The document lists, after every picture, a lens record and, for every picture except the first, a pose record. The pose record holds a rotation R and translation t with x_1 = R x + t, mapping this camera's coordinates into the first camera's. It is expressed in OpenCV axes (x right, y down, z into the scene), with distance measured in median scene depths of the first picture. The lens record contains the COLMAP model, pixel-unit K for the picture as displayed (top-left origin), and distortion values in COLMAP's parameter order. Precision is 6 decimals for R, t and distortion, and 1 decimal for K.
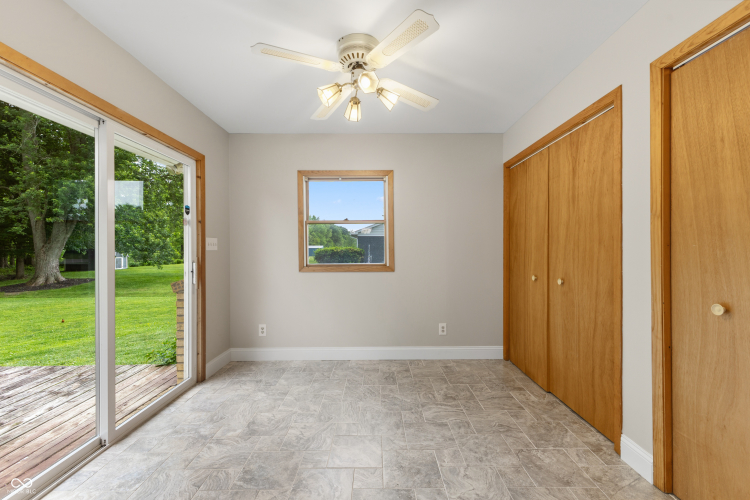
lens RADIAL K [[321.9, 0, 372.8], [0, 321.9, 250.4], [0, 0, 1]] dist [0.008291, -0.000403]
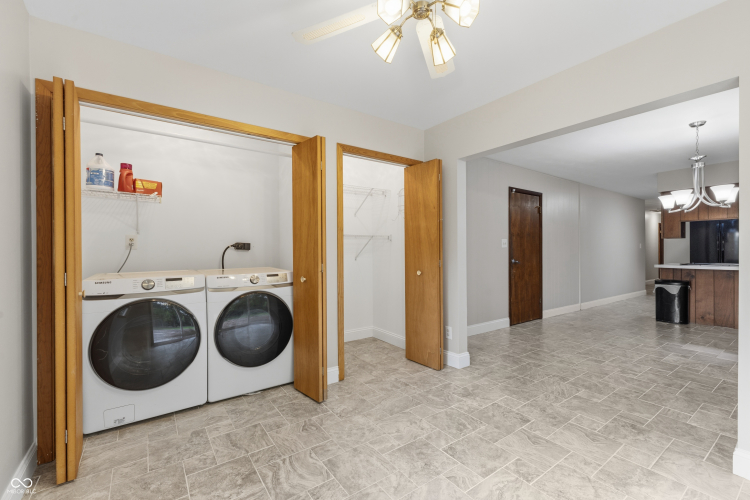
lens RADIAL K [[321.9, 0, 375.5], [0, 321.9, 250.2], [0, 0, 1]] dist [0.008291, -0.000403]
pose [[-0.582929, 0.001541, 0.812522, -0.484394], [0.005525, 0.999983, 0.002067, -0.000994], [-0.812504, 0.005694, -0.582927, 1.296902]]
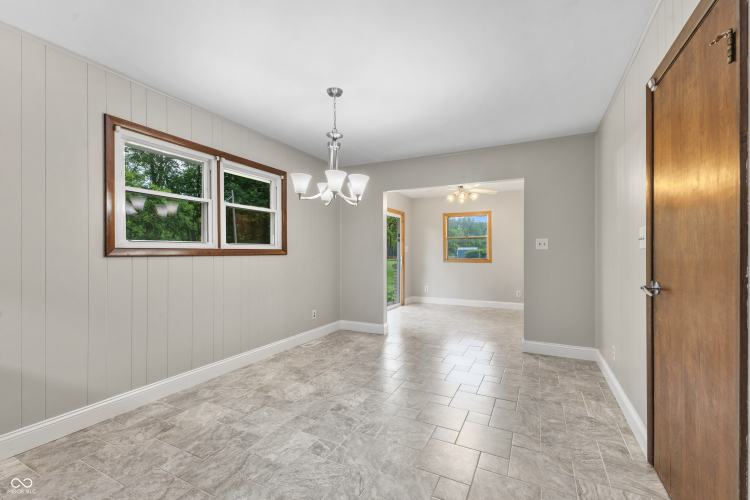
lens RADIAL K [[321.9, 0, 374.7], [0, 321.9, 251.5], [0, 0, 1]] dist [0.008291, -0.000403]
pose [[0.894316, 0.001802, -0.447433, 0.433964], [-0.002258, 0.999997, -0.000486, 0.001254], [0.447431, 0.001445, 0.894317, -1.515960]]
